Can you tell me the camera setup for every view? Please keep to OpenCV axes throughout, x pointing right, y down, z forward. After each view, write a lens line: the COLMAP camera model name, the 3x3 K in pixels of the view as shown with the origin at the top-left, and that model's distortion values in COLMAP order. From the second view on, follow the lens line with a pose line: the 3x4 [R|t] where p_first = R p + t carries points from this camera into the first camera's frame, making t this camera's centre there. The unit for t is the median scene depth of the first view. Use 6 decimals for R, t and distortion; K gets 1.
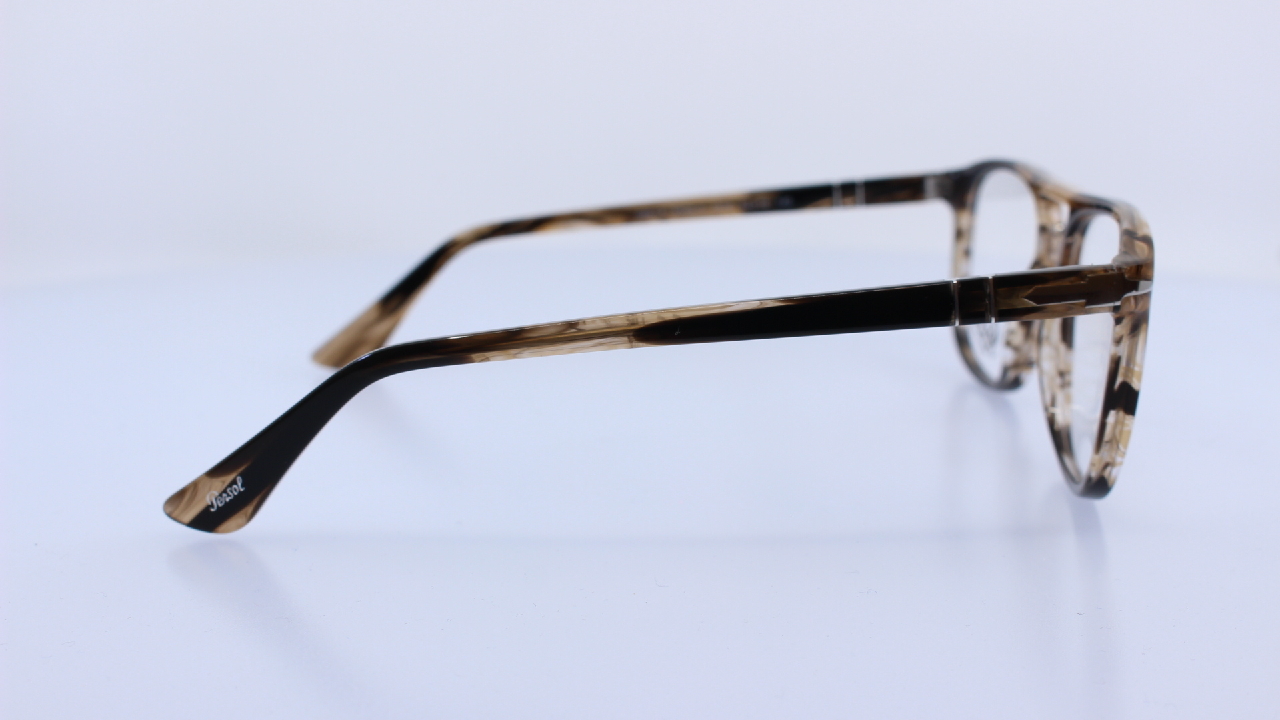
lens RADIAL K [[1662.2, 0, 640.0], [0, 1662.2, 360.0], [0, 0, 1]] dist [-0.091213, 0.012978]
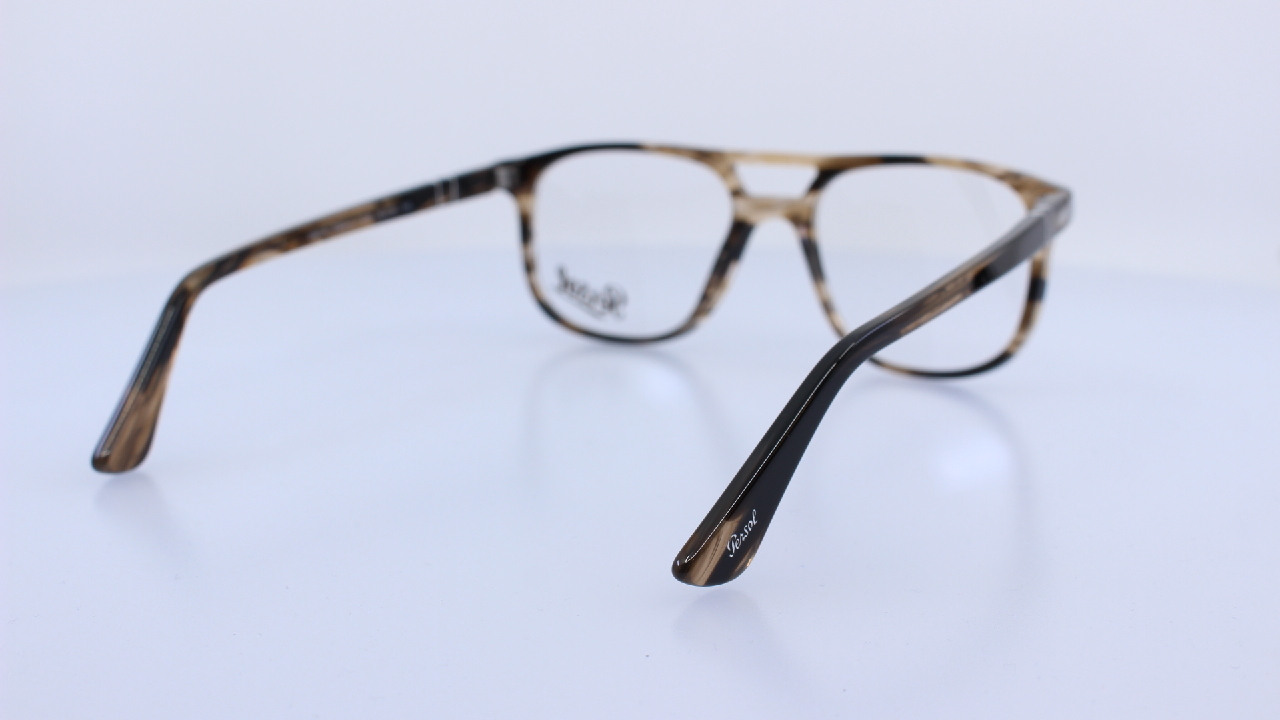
lens RADIAL K [[1662.2, 0, 640.0], [0, 1662.2, 360.0], [0, 0, 1]] dist [-0.091213, 0.012978]
pose [[0.505739, -0.178193, 0.844083, -1.044827], [0.182469, 0.978393, 0.097219, -0.113880], [-0.843169, 0.104852, 0.527326, 0.551818]]
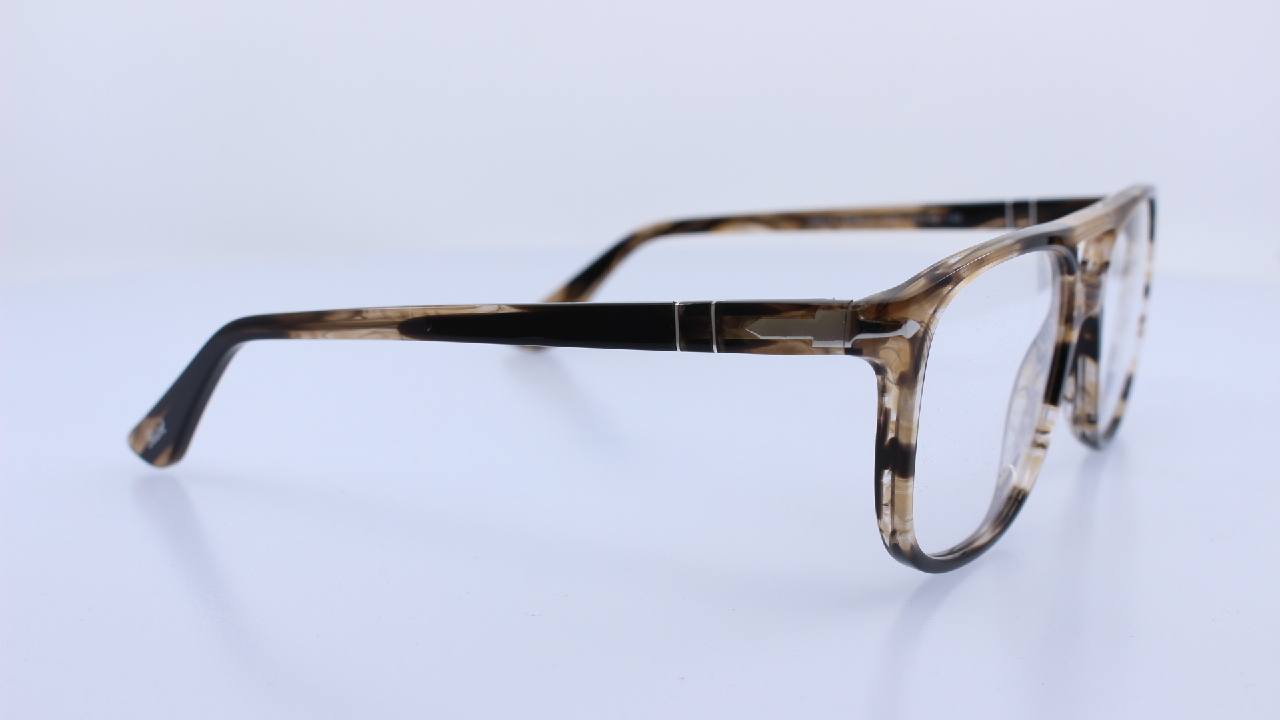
lens RADIAL K [[1662.2, 0, 640.0], [0, 1662.2, 360.0], [0, 0, 1]] dist [-0.091213, 0.012978]
pose [[0.866878, 0.107061, -0.486889, 0.588759], [-0.105971, 0.993920, 0.029874, -0.039031], [0.487127, 0.025699, 0.872953, 0.168430]]
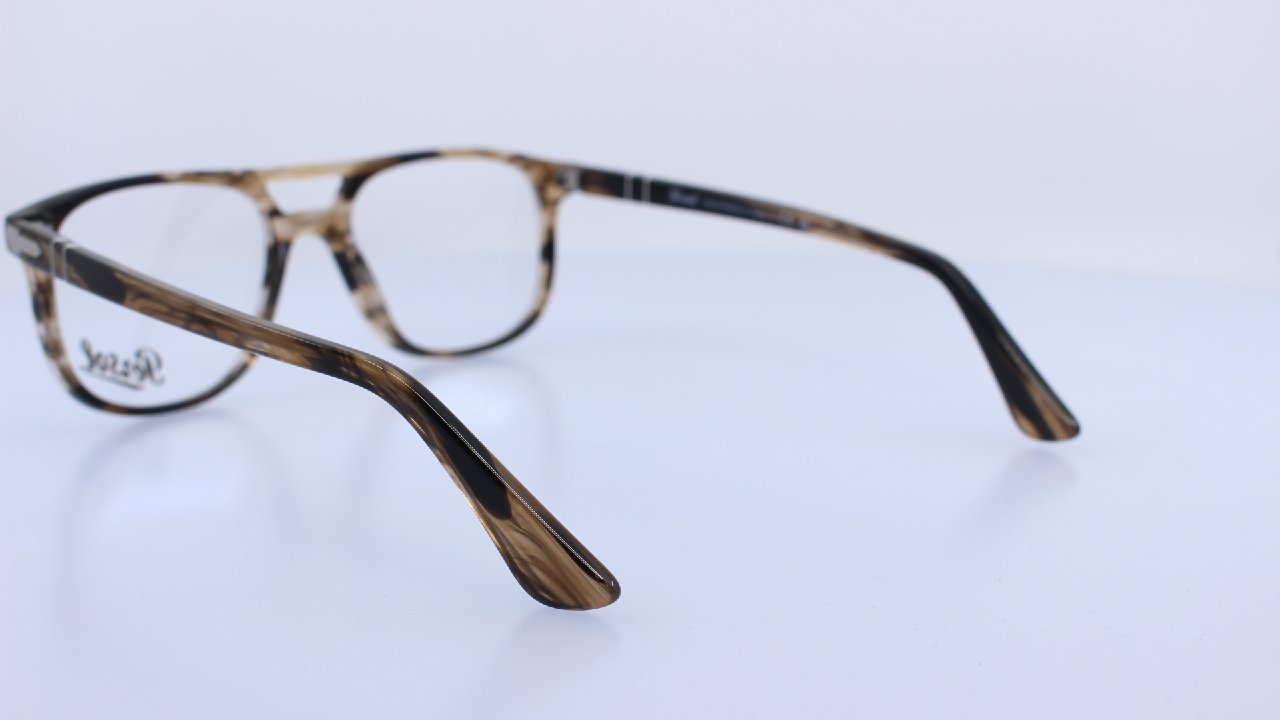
lens RADIAL K [[1662.2, 0, 640.0], [0, 1662.2, 360.0], [0, 0, 1]] dist [-0.091213, 0.012978]
pose [[-0.685971, -0.120586, 0.717567, -0.918189], [0.177965, 0.928416, 0.326147, -0.384871], [-0.705529, 0.351429, -0.615407, 1.946440]]
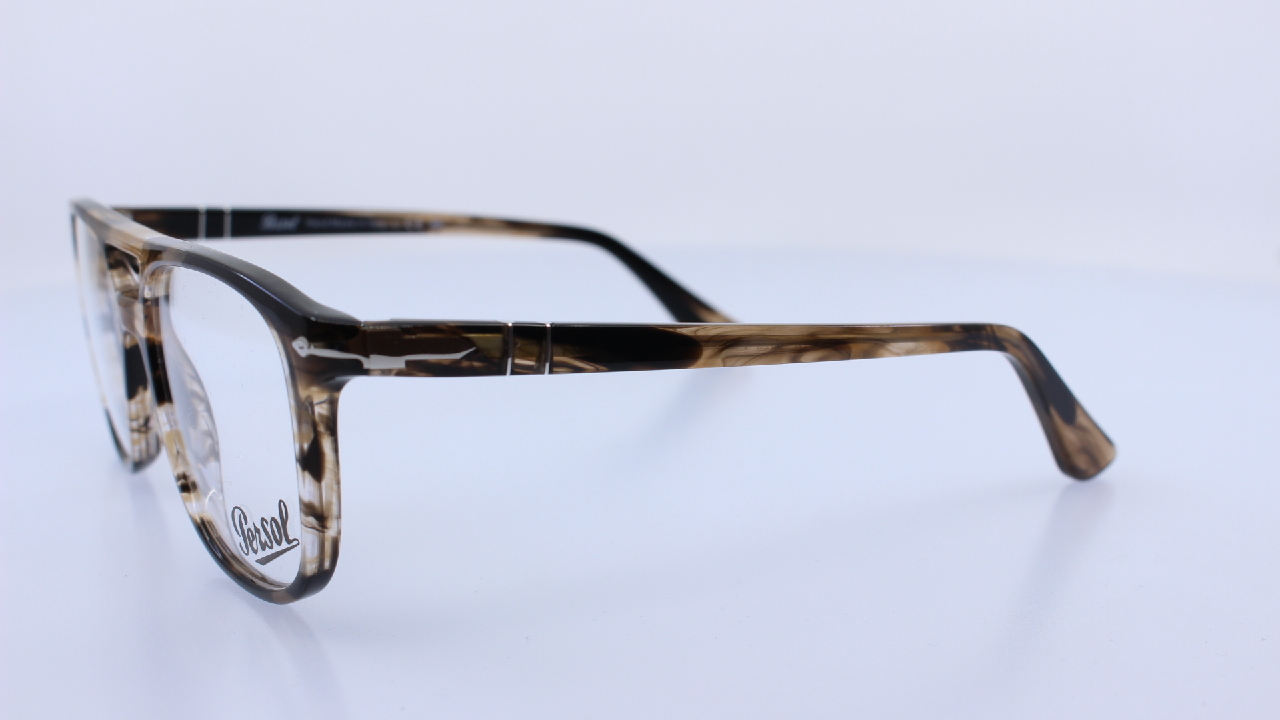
lens RADIAL K [[1662.2, 0, 640.0], [0, 1662.2, 360.0], [0, 0, 1]] dist [-0.091213, 0.012978]
pose [[-0.880016, 0.128474, -0.457238, 0.522776], [-0.073084, 0.914623, 0.397648, -0.482260], [0.469287, 0.383353, -0.795493, 2.203059]]
